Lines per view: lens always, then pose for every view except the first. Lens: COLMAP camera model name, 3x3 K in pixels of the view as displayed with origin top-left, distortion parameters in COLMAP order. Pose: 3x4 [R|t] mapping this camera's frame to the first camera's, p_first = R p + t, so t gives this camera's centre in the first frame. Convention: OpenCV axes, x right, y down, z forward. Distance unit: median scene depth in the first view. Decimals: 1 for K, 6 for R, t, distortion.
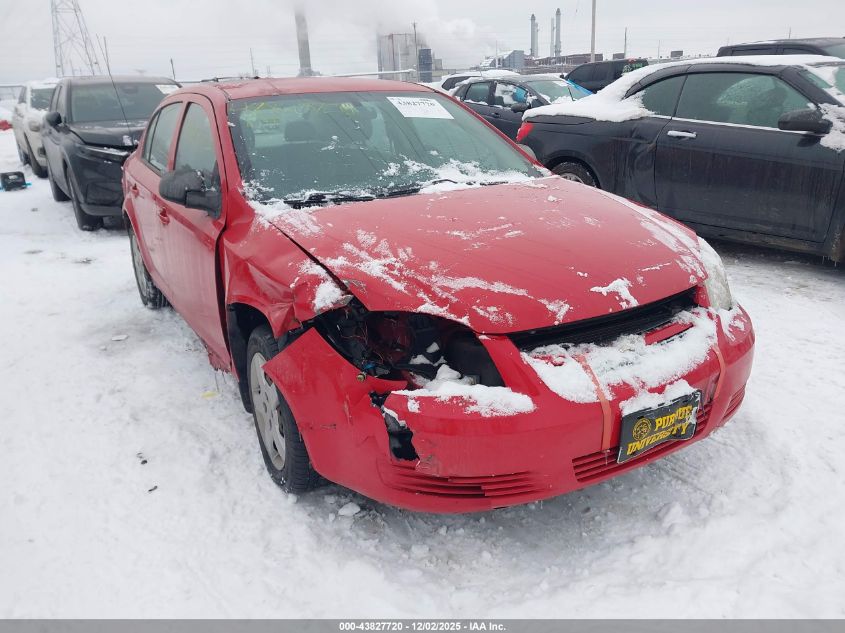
lens RADIAL K [[642.6, 0, 422.5], [0, 642.6, 316.5], [0, 0, 1]] dist [0.008066, 0.001958]
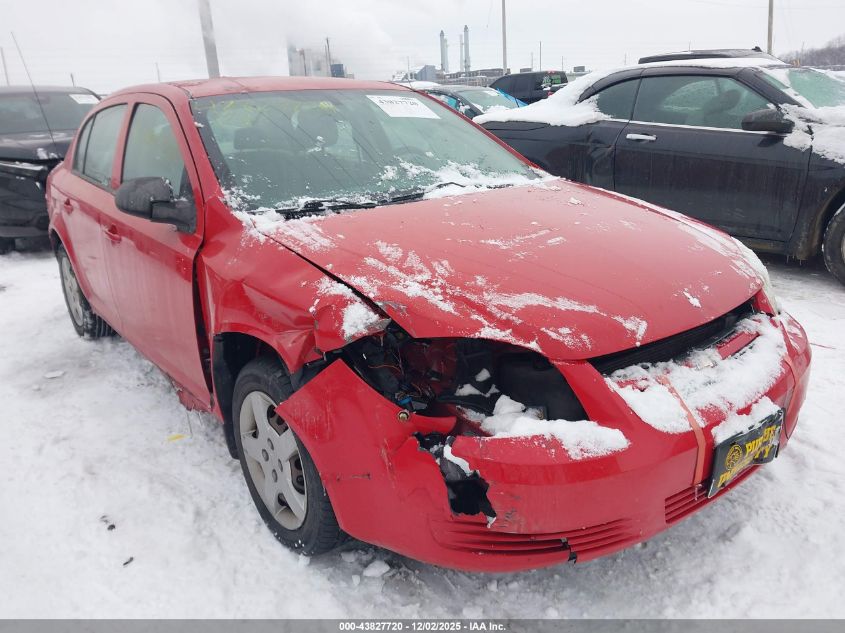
lens RADIAL K [[642.6, 0, 422.5], [0, 642.6, 316.5], [0, 0, 1]] dist [0.008066, 0.001958]
pose [[0.992543, -0.044060, 0.113656, -0.121937], [0.046151, 0.998809, -0.015833, -0.015250], [-0.112823, 0.020960, 0.993394, 0.126236]]
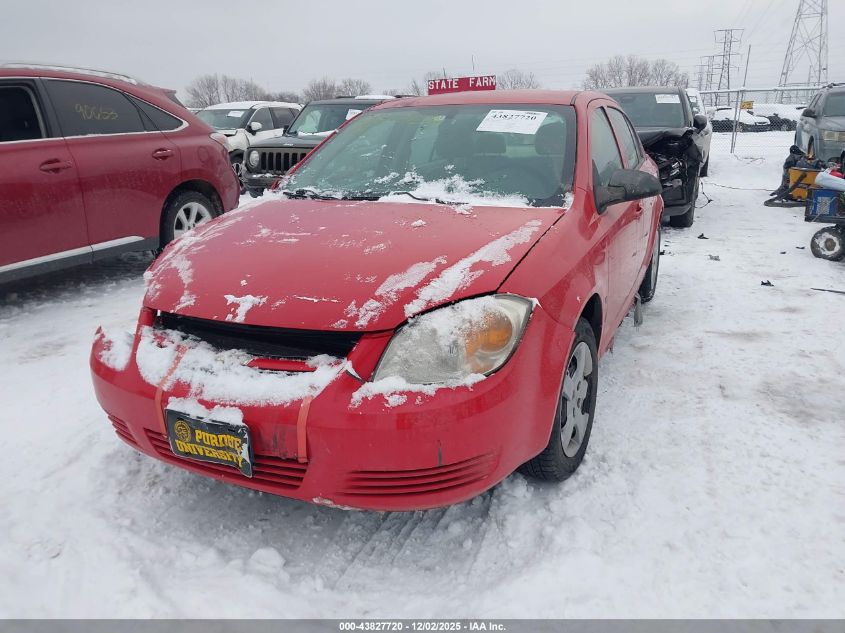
lens RADIAL K [[642.6, 0, 422.5], [0, 642.6, 316.5], [0, 0, 1]] dist [0.008066, 0.001958]
pose [[0.581814, 0.258155, -0.771264, 0.952606], [-0.266281, 0.956487, 0.119279, -0.165811], [0.768497, 0.135975, 0.625239, 0.446934]]
